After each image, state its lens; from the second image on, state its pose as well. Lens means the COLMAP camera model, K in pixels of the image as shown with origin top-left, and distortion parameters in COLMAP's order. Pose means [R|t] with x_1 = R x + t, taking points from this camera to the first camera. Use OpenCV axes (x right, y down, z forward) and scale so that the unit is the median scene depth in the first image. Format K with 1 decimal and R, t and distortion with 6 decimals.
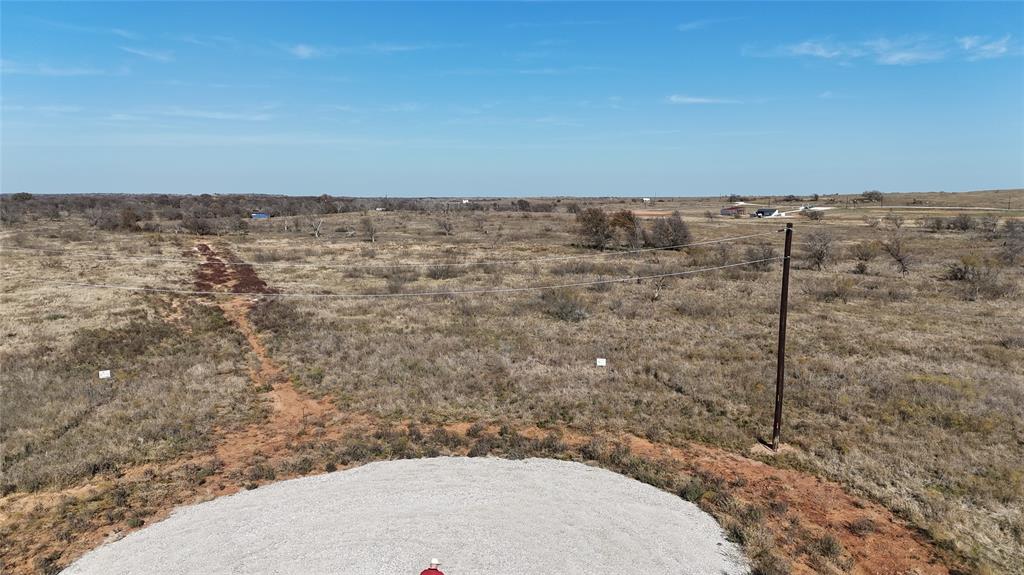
lens RADIAL K [[746.3, 0, 516.0], [0, 746.3, 287.9], [0, 0, 1]] dist [0.087791, -0.087316]
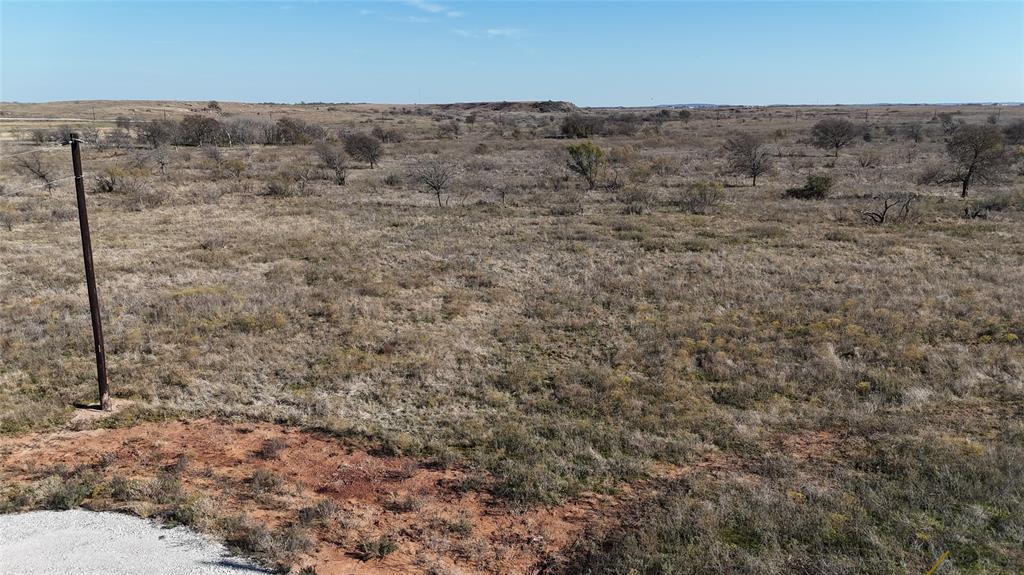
lens RADIAL K [[746.3, 0, 516.0], [0, 746.3, 287.9], [0, 0, 1]] dist [0.087791, -0.087316]
pose [[0.472514, -0.203533, 0.857499, -0.059574], [0.105365, 0.979035, 0.174321, -0.007231], [-0.875002, 0.007981, 0.484053, 0.083892]]
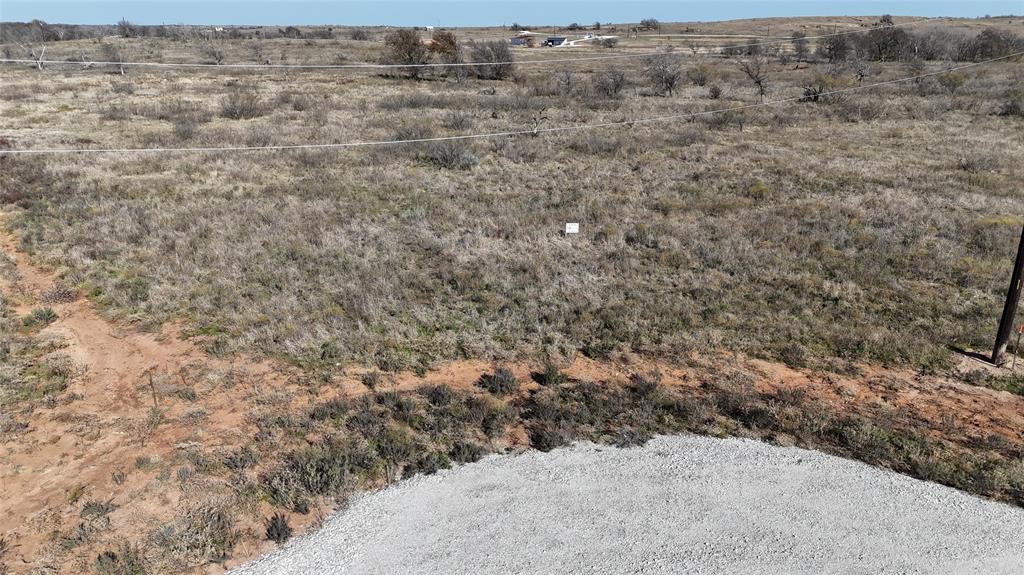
lens RADIAL K [[746.3, 0, 516.0], [0, 746.3, 287.9], [0, 0, 1]] dist [0.087791, -0.087316]
pose [[0.958025, -0.093903, 0.270868, -0.090245], [0.034795, 0.975935, 0.215268, 0.000480], [-0.284564, -0.196807, 0.938238, 0.230115]]
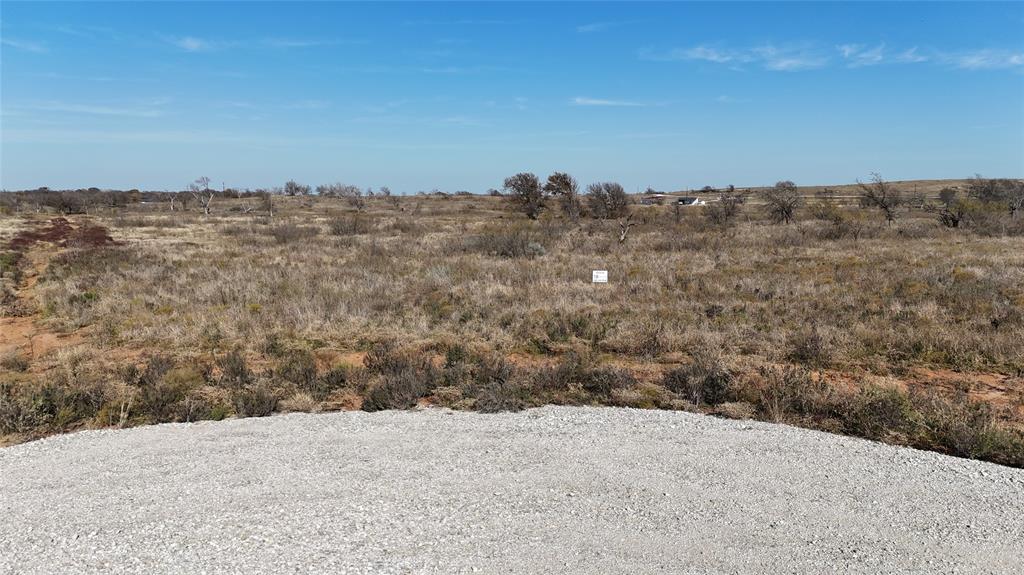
lens RADIAL K [[746.3, 0, 516.0], [0, 746.3, 287.9], [0, 0, 1]] dist [0.087791, -0.087316]
pose [[0.993935, -0.014743, 0.108974, -0.012896], [0.014731, 0.999891, 0.000911, 0.072238], [-0.108976, 0.000699, 0.994044, 0.275668]]
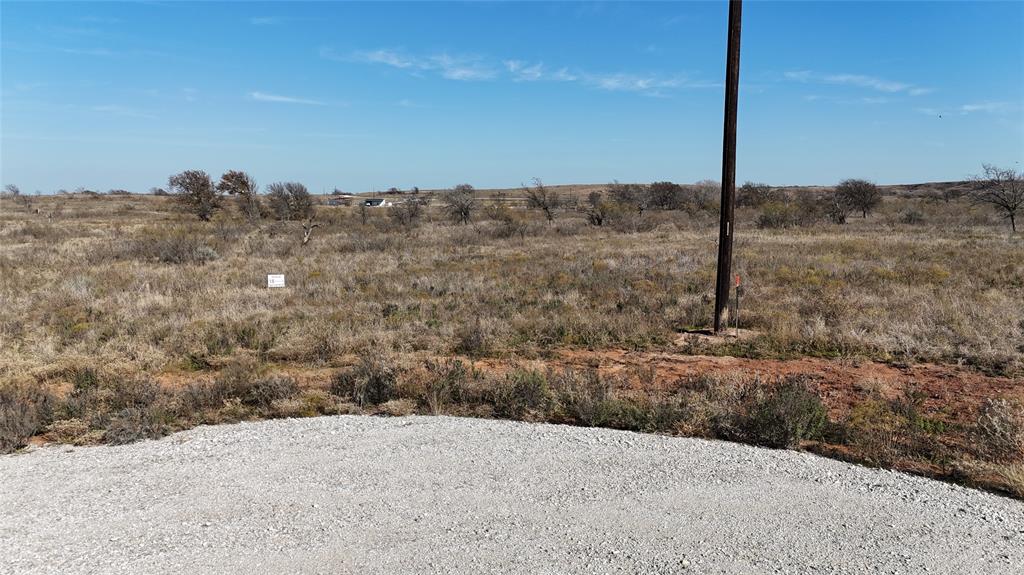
lens RADIAL K [[746.3, 0, 516.0], [0, 746.3, 287.9], [0, 0, 1]] dist [0.087791, -0.087316]
pose [[0.868980, -0.060730, 0.491106, -0.006229], [0.061273, 0.998008, 0.014994, 0.072454], [-0.491039, 0.017062, 0.870971, 0.276134]]
